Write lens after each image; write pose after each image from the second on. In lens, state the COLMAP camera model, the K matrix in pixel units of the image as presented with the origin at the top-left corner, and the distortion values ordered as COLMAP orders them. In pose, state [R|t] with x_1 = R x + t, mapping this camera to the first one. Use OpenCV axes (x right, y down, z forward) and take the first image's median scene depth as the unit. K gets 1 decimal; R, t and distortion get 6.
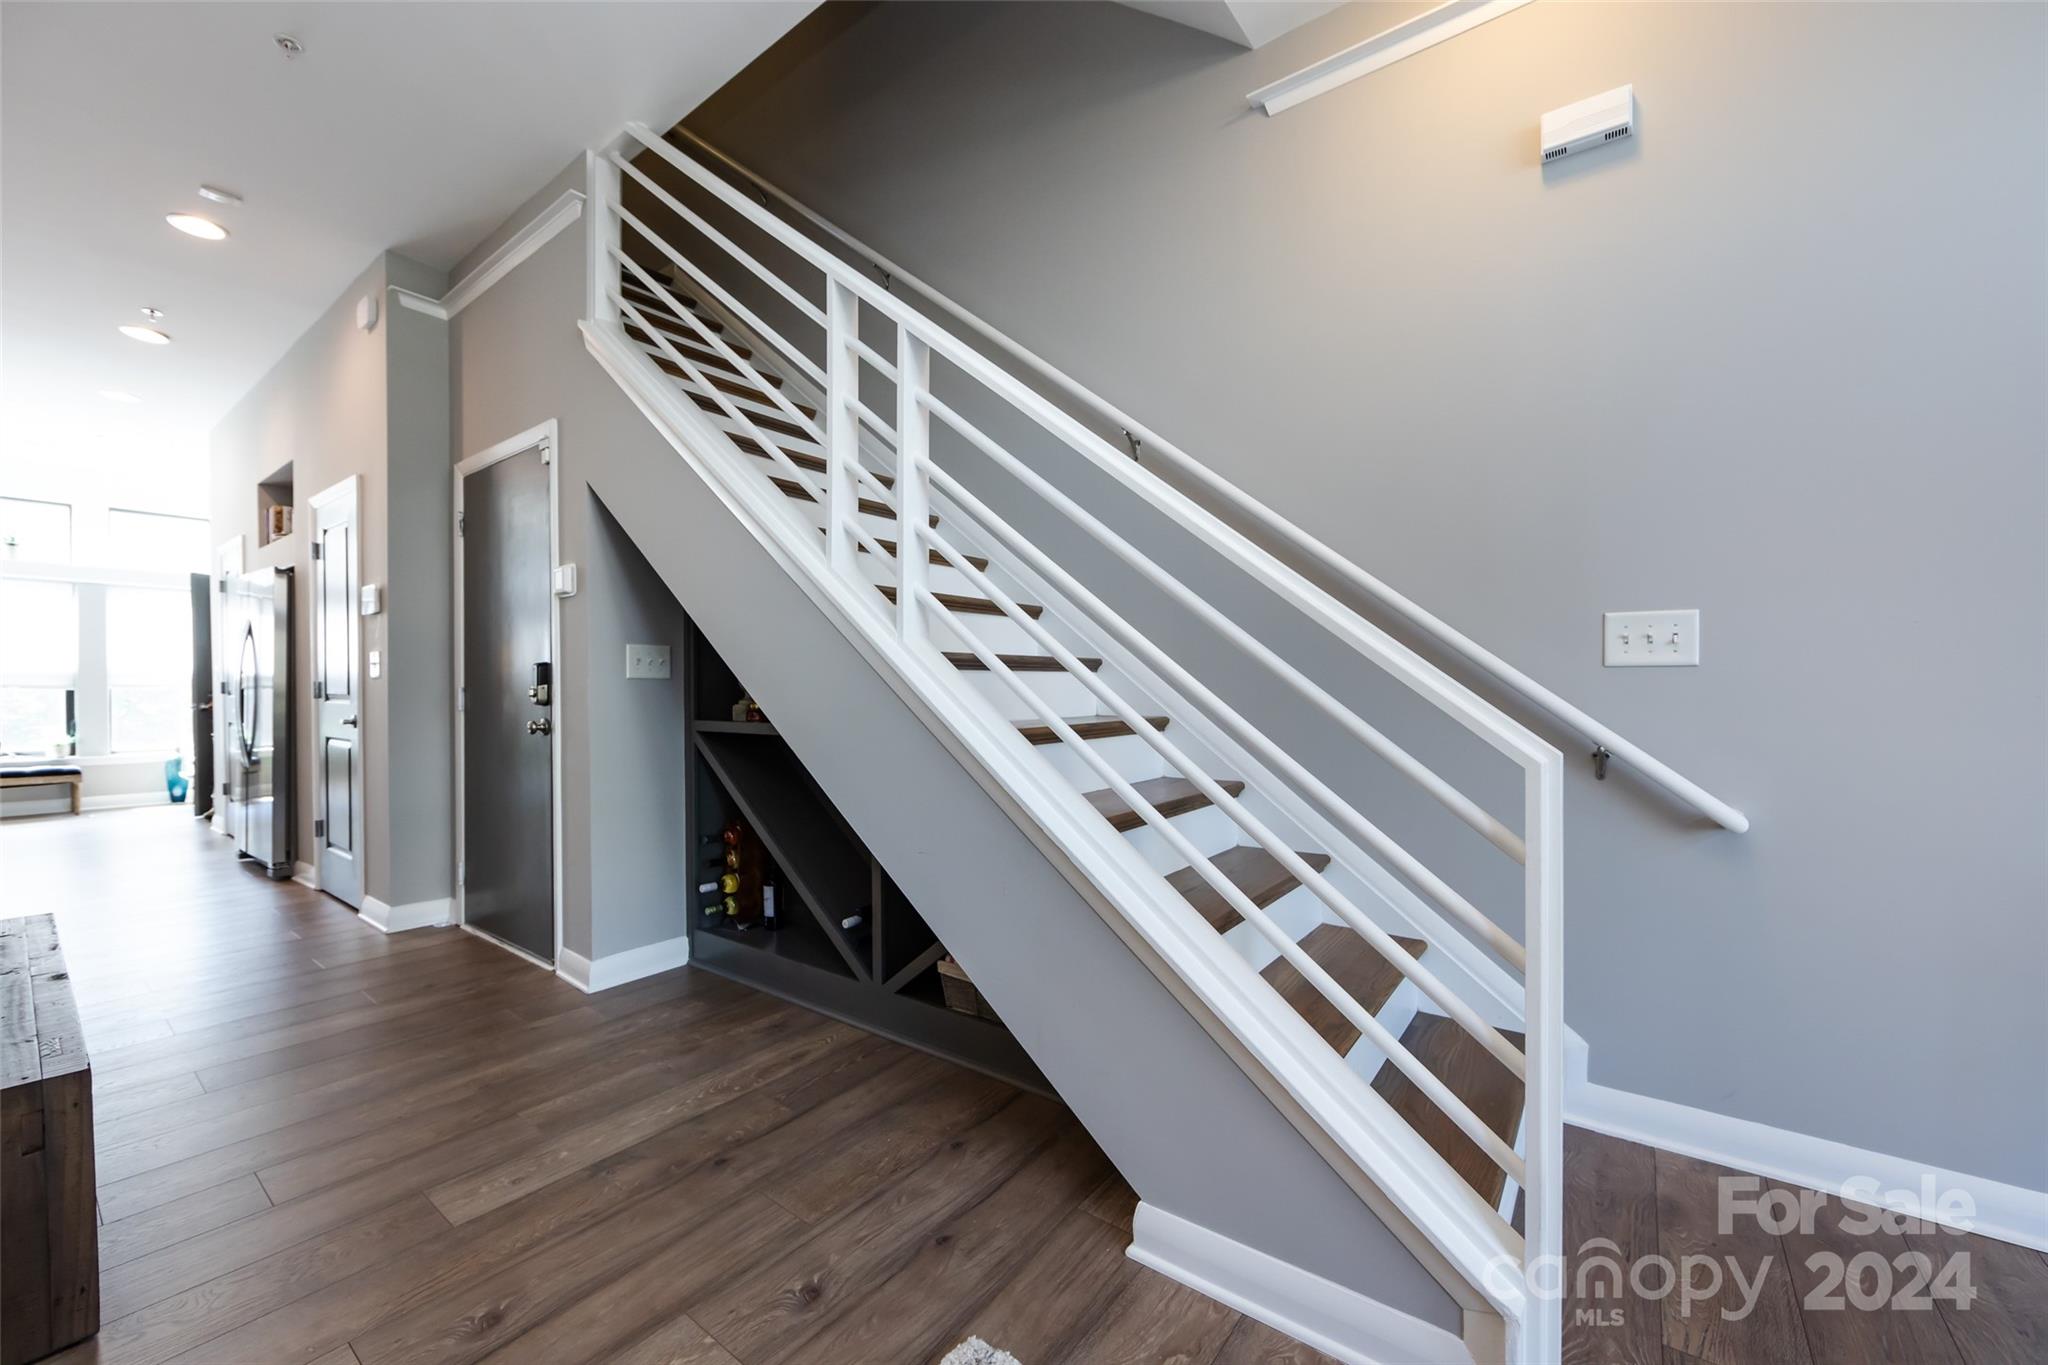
lens RADIAL K [[809.2, 0, 1021.4], [0, 809.2, 687.1], [0, 0, 1]] dist [-0.005483, 0.000467]
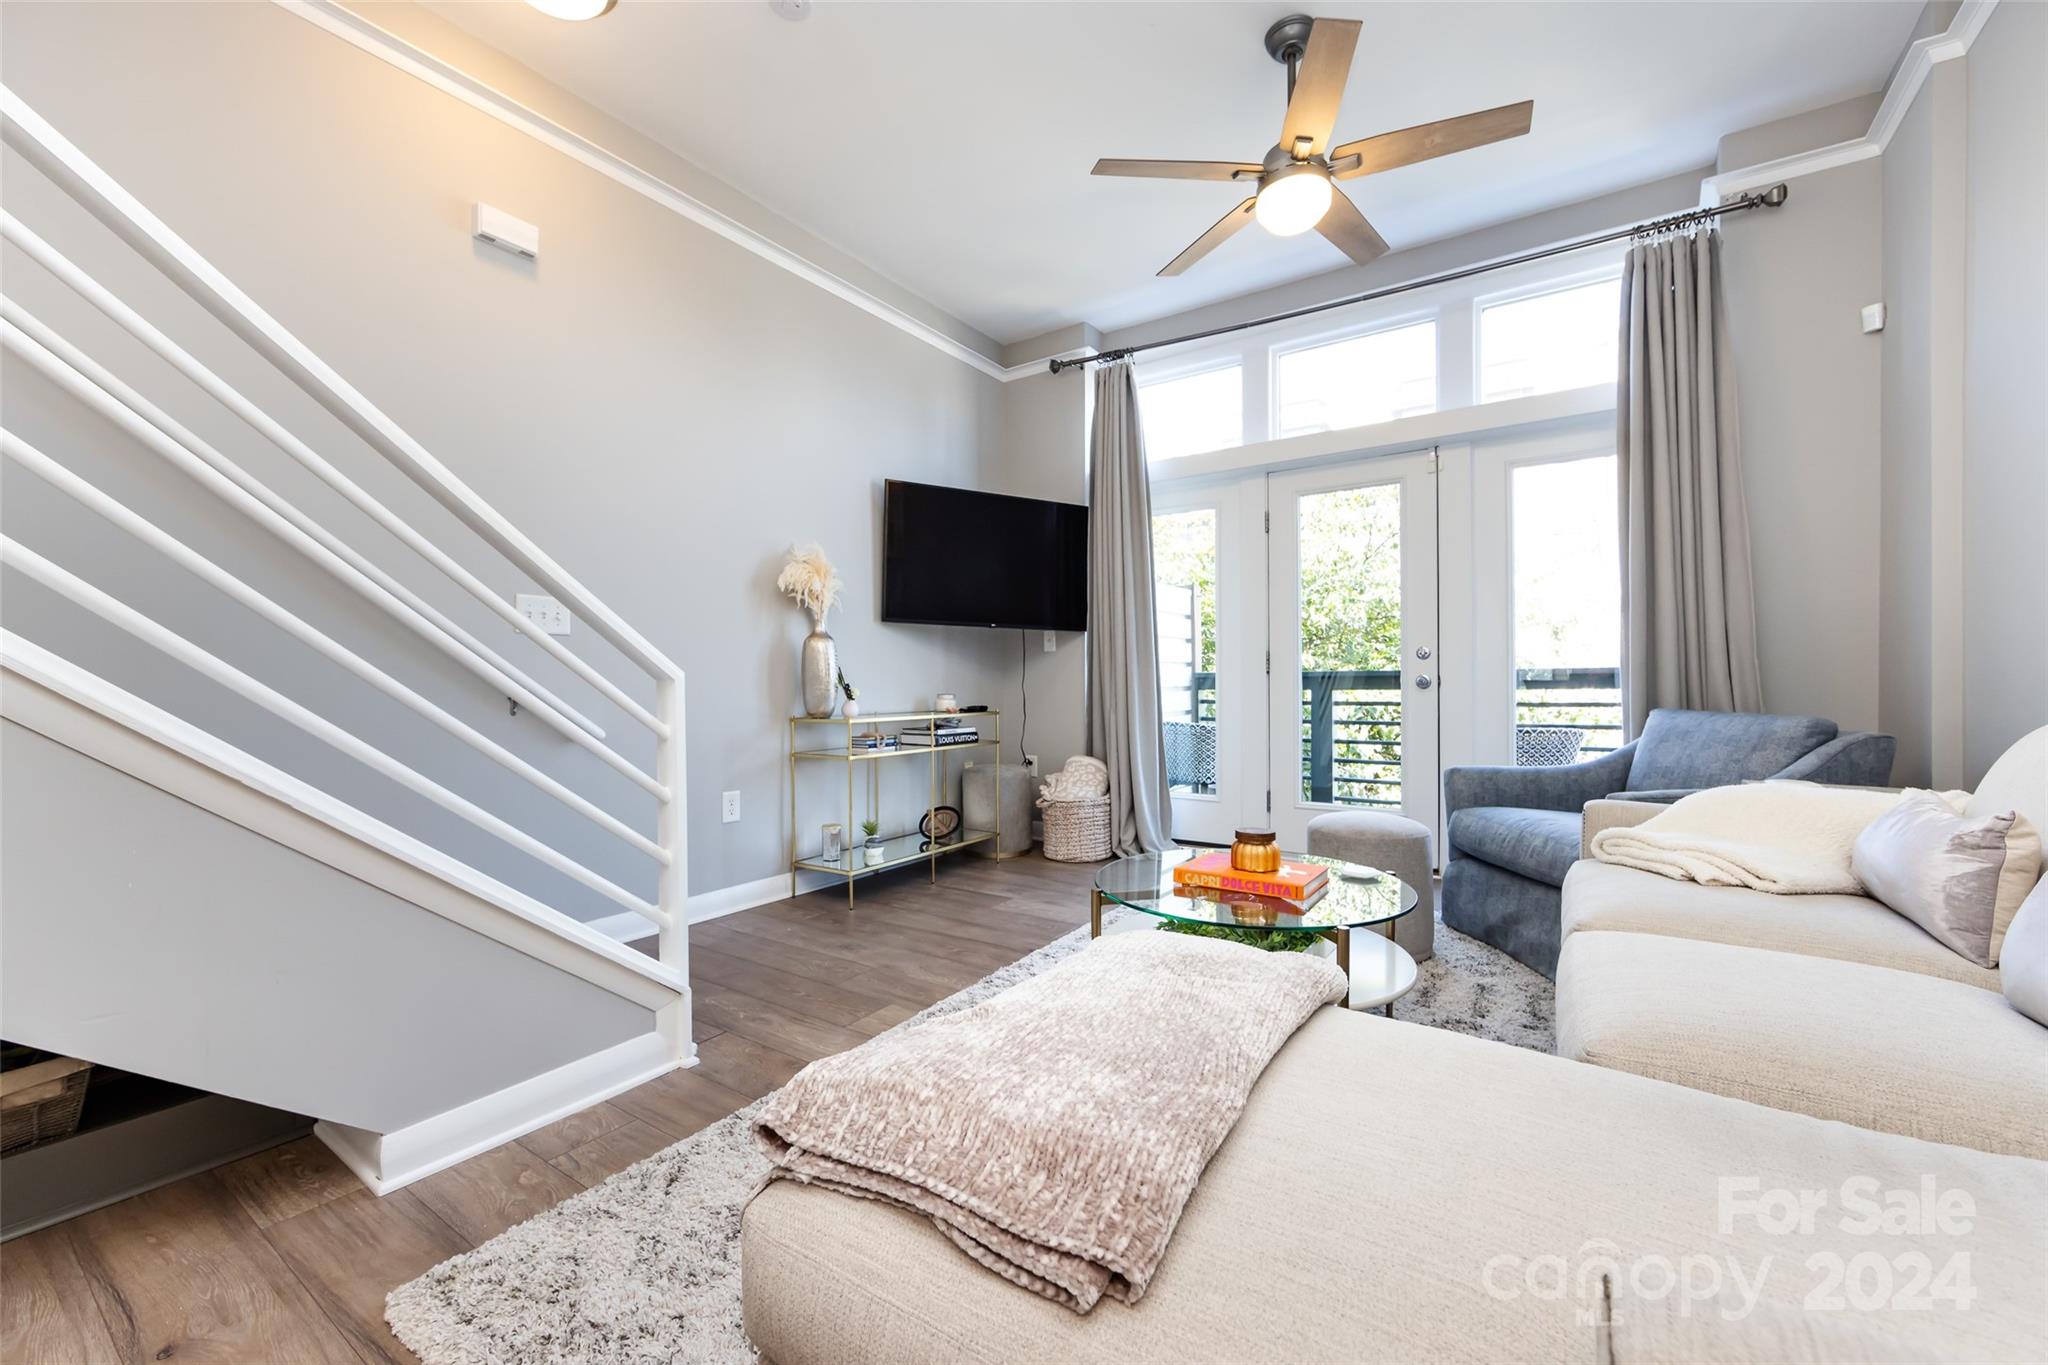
lens RADIAL K [[809.2, 0, 1035.8], [0, 809.2, 684.2], [0, 0, 1]] dist [-0.005483, 0.000467]
pose [[-0.069890, 0.001204, 0.997554, -0.432887], [0.008119, 0.999967, -0.000638, 0.042550], [-0.997522, 0.008054, -0.069897, 0.128838]]
